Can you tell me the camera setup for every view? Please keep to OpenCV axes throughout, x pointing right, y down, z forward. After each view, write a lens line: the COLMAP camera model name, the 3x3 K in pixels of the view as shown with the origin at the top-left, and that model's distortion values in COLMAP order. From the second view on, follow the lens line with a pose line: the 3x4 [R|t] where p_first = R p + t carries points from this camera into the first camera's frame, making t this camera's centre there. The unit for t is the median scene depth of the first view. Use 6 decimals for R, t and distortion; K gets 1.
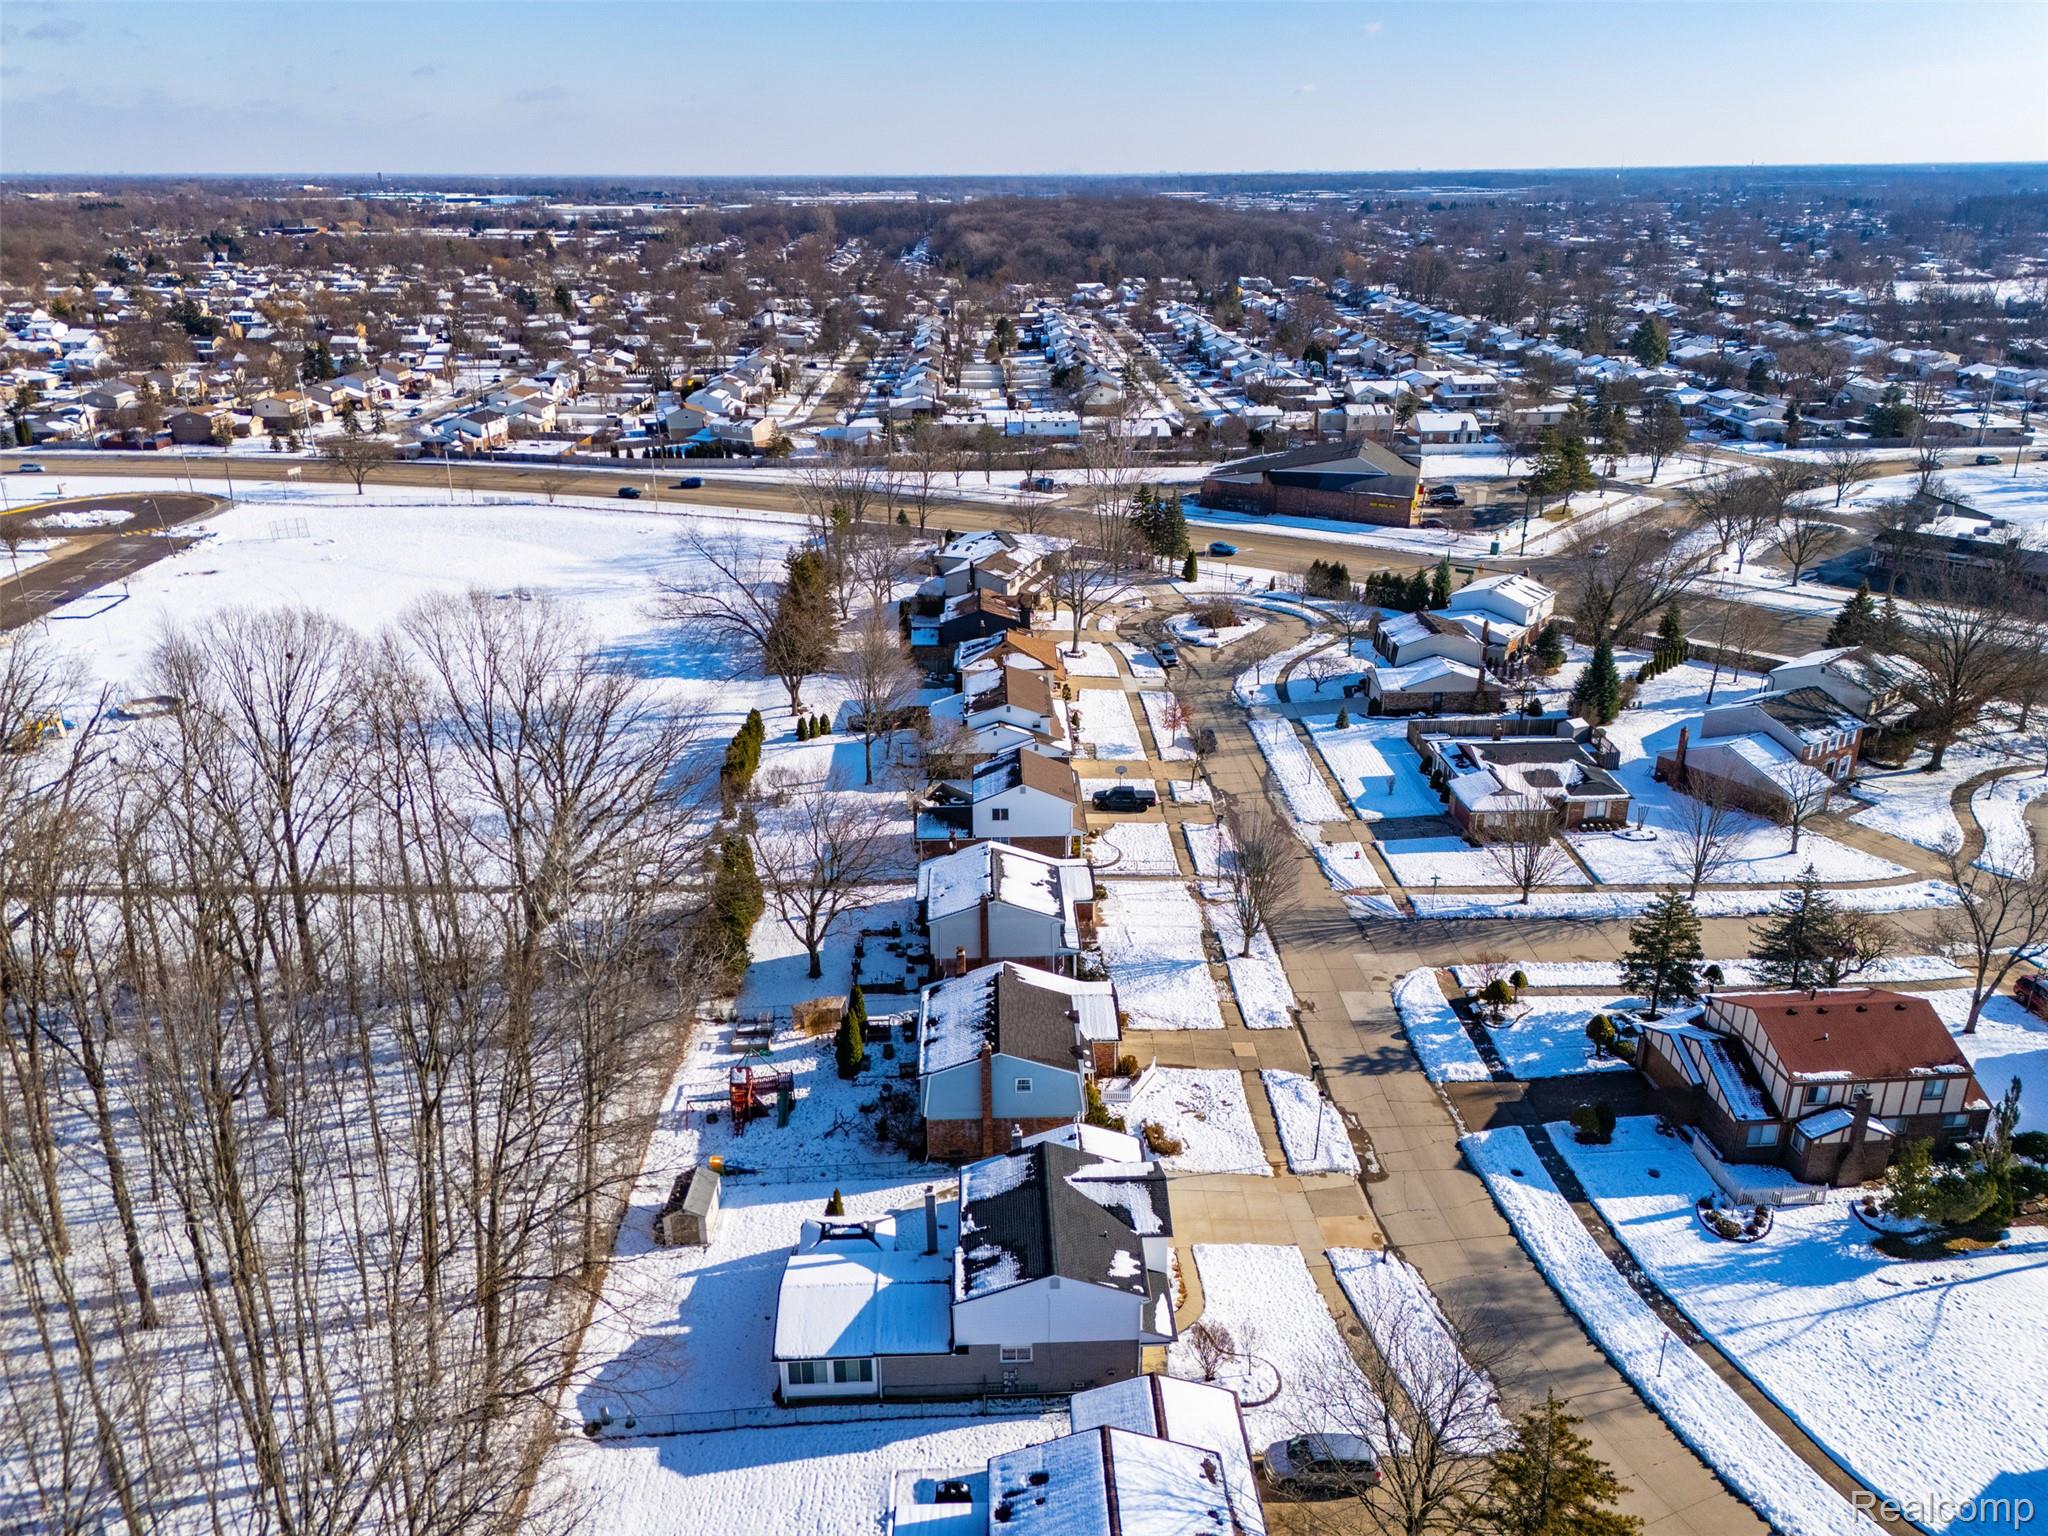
lens RADIAL K [[1501.3, 0, 1028.8], [0, 1501.3, 774.1], [0, 0, 1]] dist [0.061607, -0.050332]
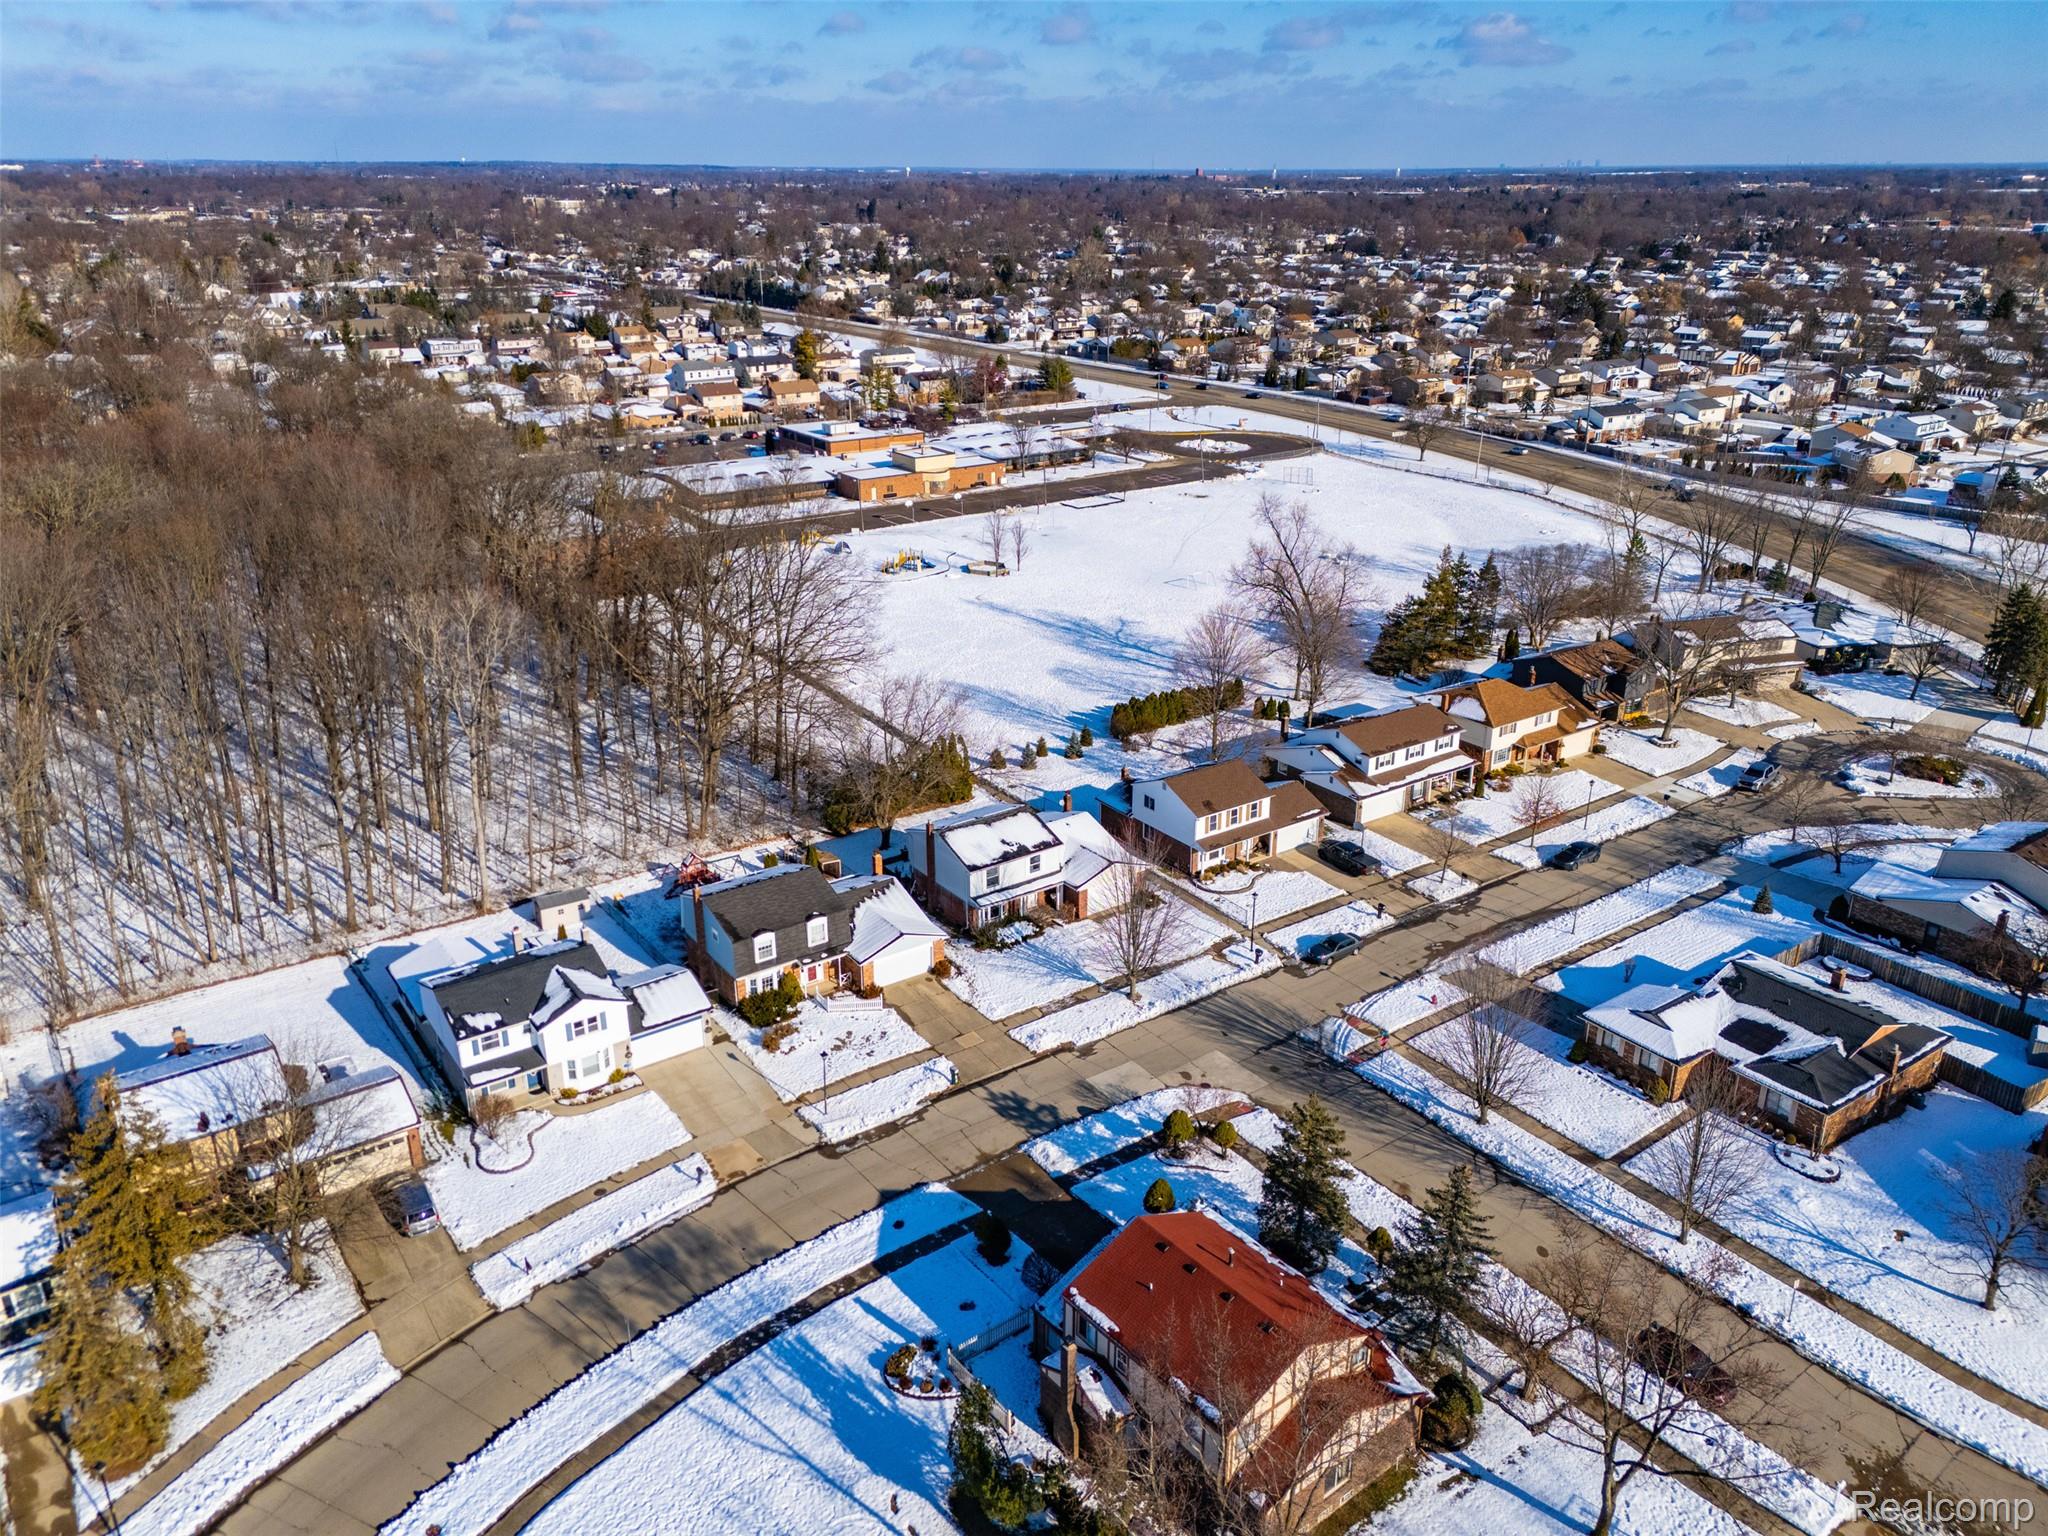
lens RADIAL K [[1492.1, 0, 1028.4], [0, 1492.1, 770.9], [0, 0, 1]] dist [0.089015, -0.086975]
pose [[0.548146, 0.313070, -0.775579, 0.698164], [-0.308932, 0.937513, 0.160096, -0.127584], [0.777237, 0.151845, 0.610611, 0.298197]]
